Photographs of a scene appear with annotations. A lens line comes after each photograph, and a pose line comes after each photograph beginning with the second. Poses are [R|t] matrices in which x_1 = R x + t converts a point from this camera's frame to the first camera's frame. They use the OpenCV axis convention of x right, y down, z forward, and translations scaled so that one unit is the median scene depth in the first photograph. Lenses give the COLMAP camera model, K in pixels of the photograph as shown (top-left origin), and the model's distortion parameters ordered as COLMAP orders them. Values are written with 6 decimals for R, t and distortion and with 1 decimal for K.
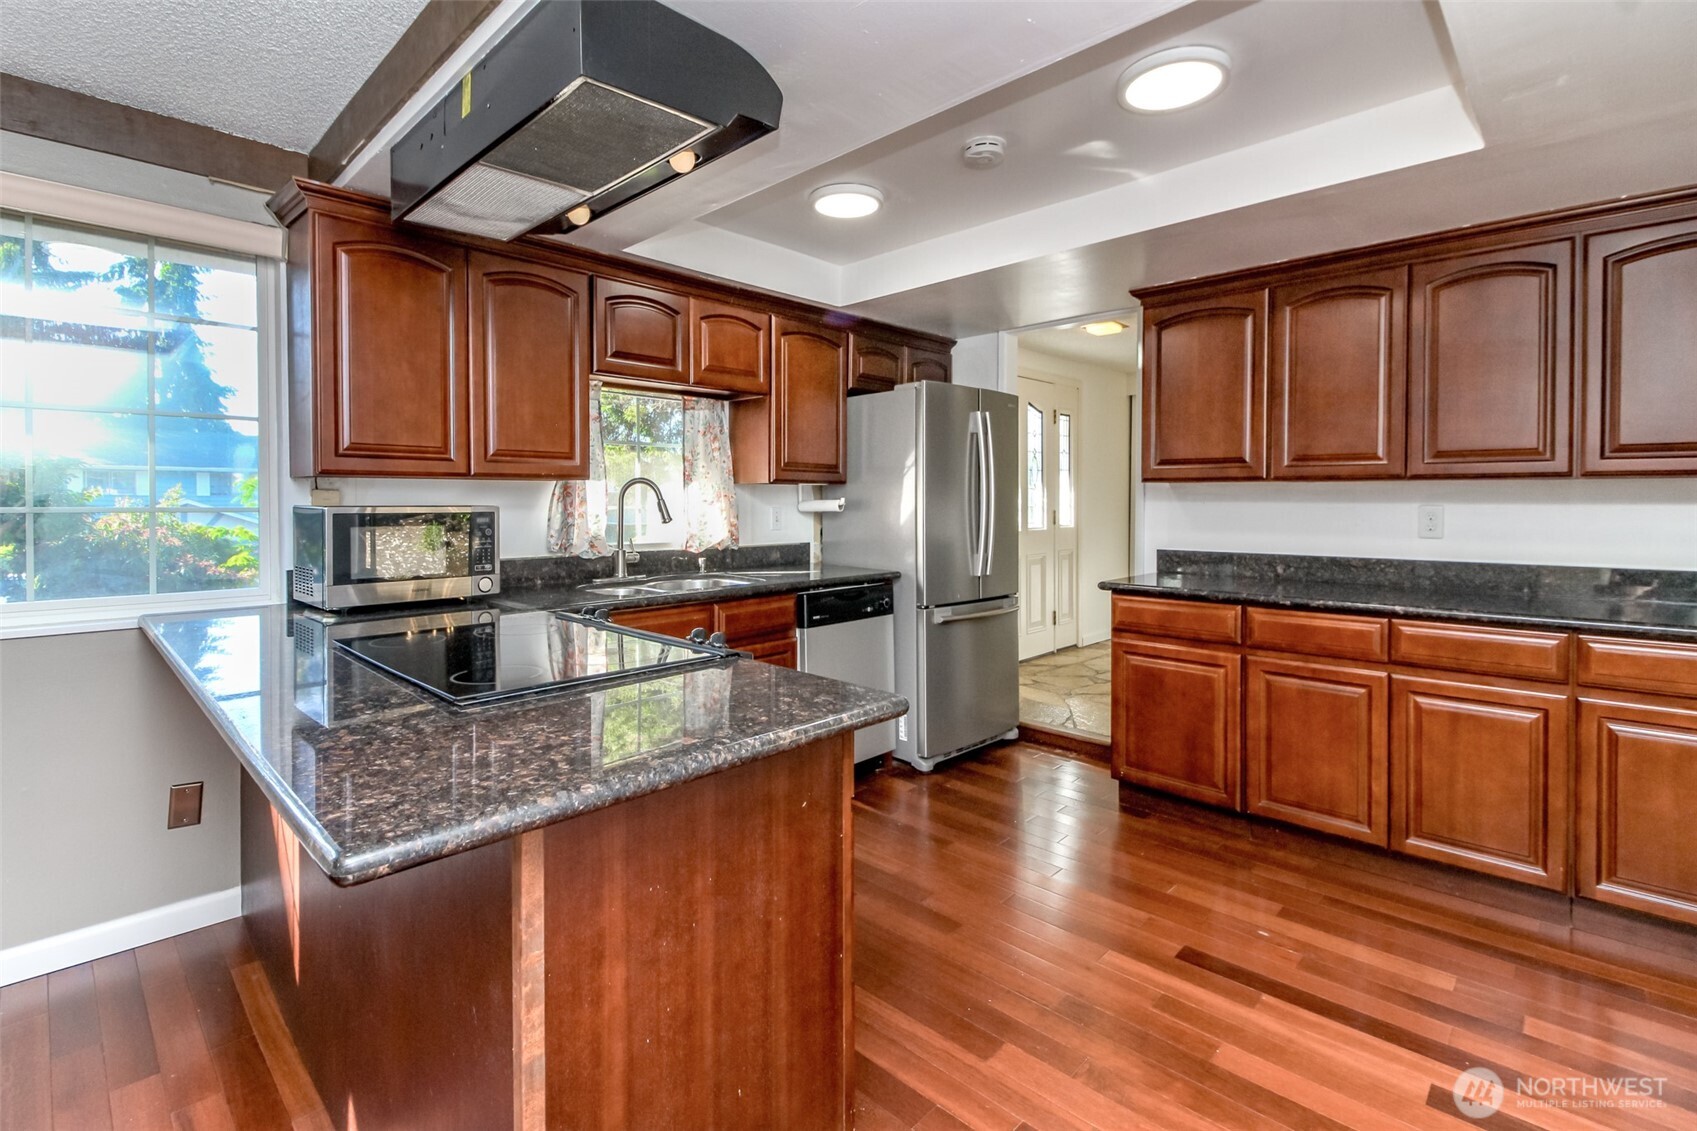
lens RADIAL K [[774.9, 0, 901.9], [0, 774.9, 508.7], [0, 0, 1]] dist [0.014055, -0.008920]
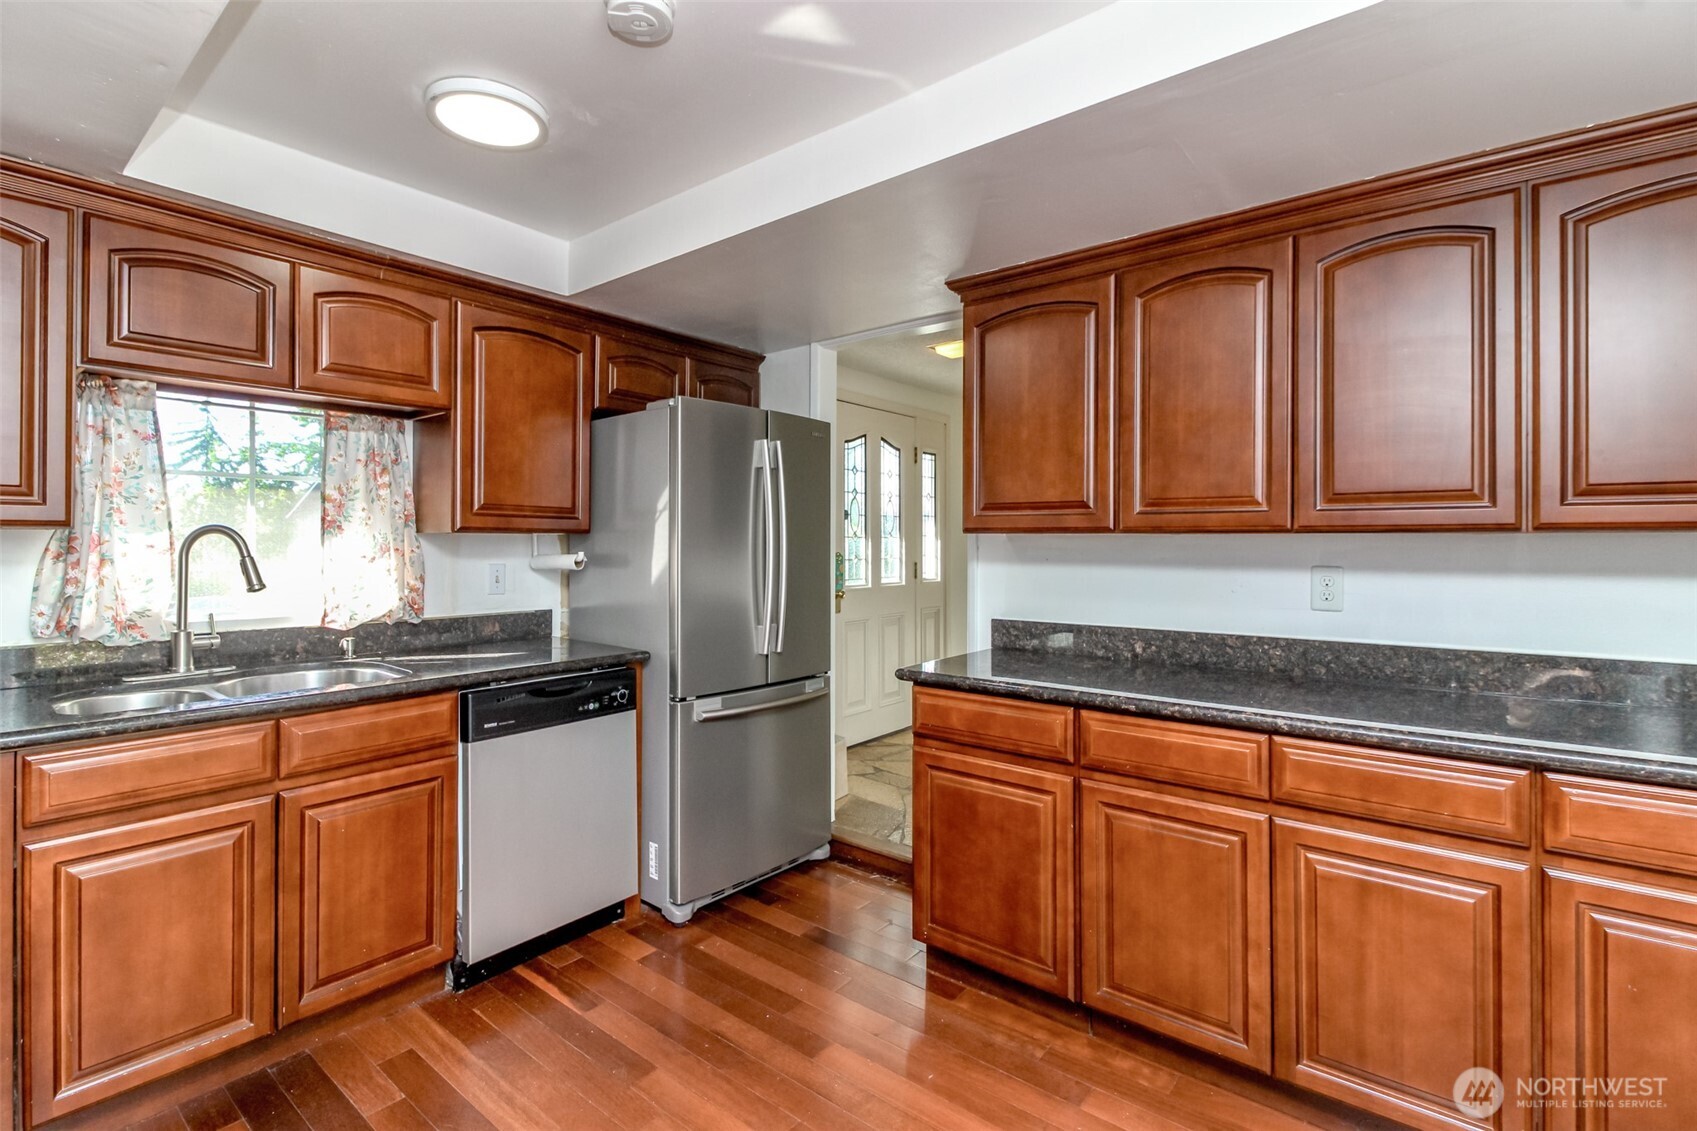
lens RADIAL K [[774.9, 0, 873.6], [0, 774.9, 537.5], [0, 0, 1]] dist [0.014055, -0.008920]
pose [[0.997817, 0.002981, 0.065978, 0.192755], [-0.001590, 0.999776, -0.021128, -0.015385], [-0.066026, 0.020977, 0.997597, 0.278858]]
